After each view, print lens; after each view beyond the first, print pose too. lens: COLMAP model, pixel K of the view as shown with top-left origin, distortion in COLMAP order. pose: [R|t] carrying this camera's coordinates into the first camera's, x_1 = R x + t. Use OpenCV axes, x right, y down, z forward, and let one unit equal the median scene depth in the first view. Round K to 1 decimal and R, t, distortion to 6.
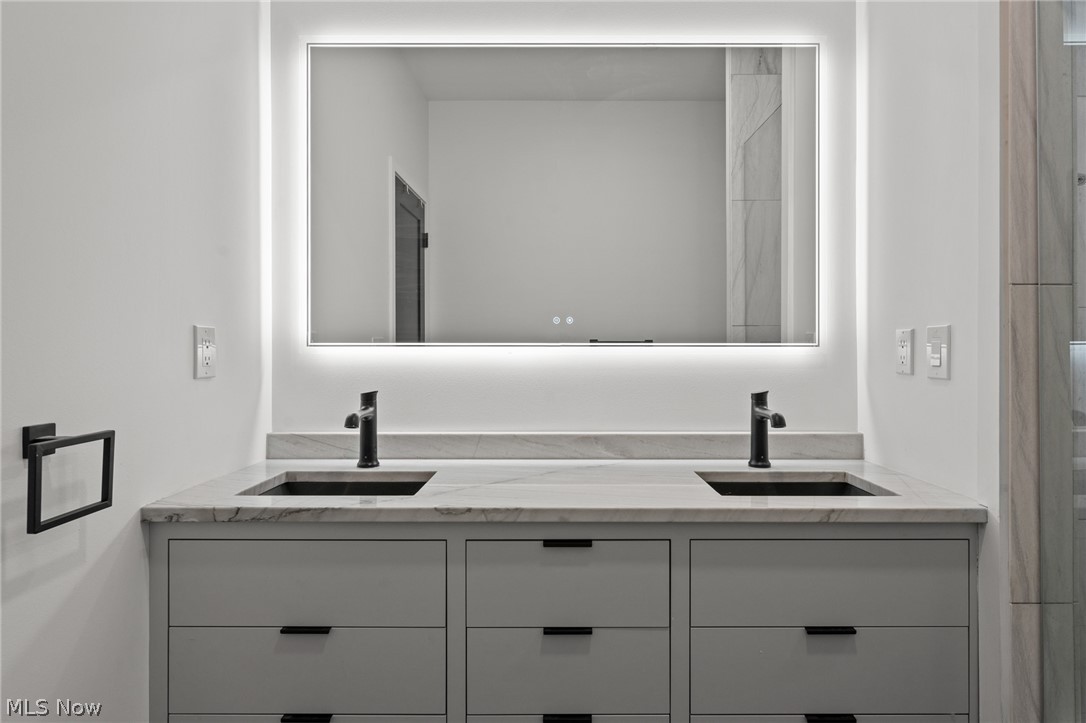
lens RADIAL K [[612.9, 0, 552.5], [0, 612.9, 341.8], [0, 0, 1]] dist [0.010494, -0.004487]
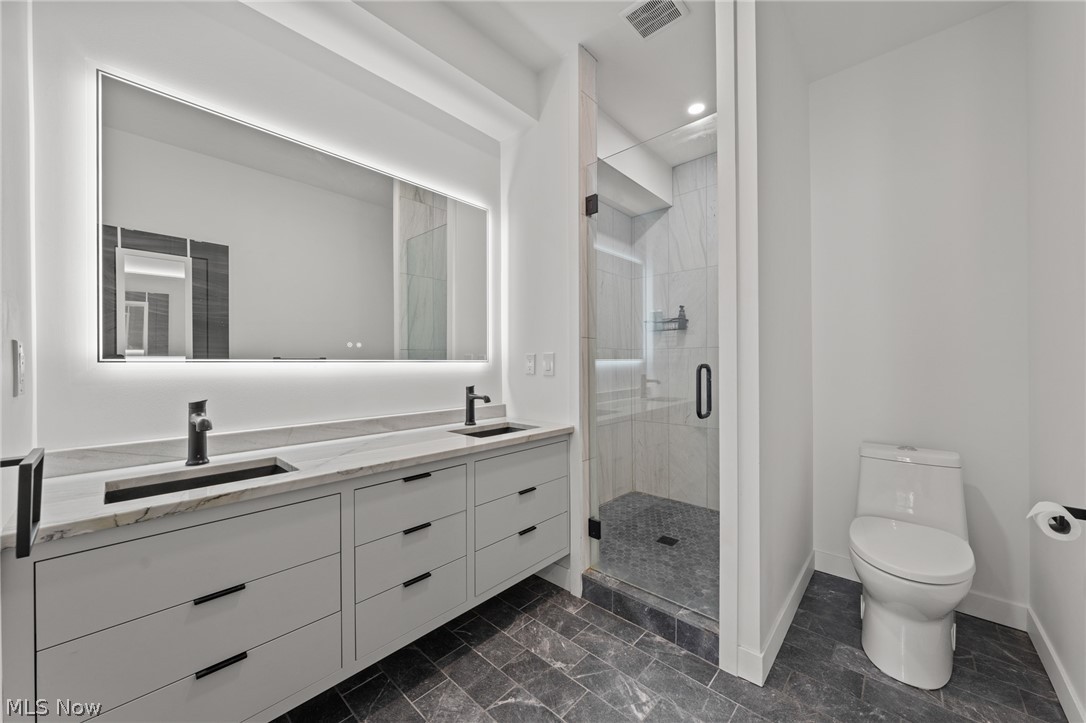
lens RADIAL K [[393.4, 0, 544.1], [0, 393.4, 362.3], [0, 0, 1]] dist [-0.000344, 0.000207]
pose [[0.683907, -0.002160, 0.729566, -0.410600], [-0.003961, 0.999970, 0.006673, -0.000378], [-0.729559, -0.007453, 0.683878, -0.003954]]
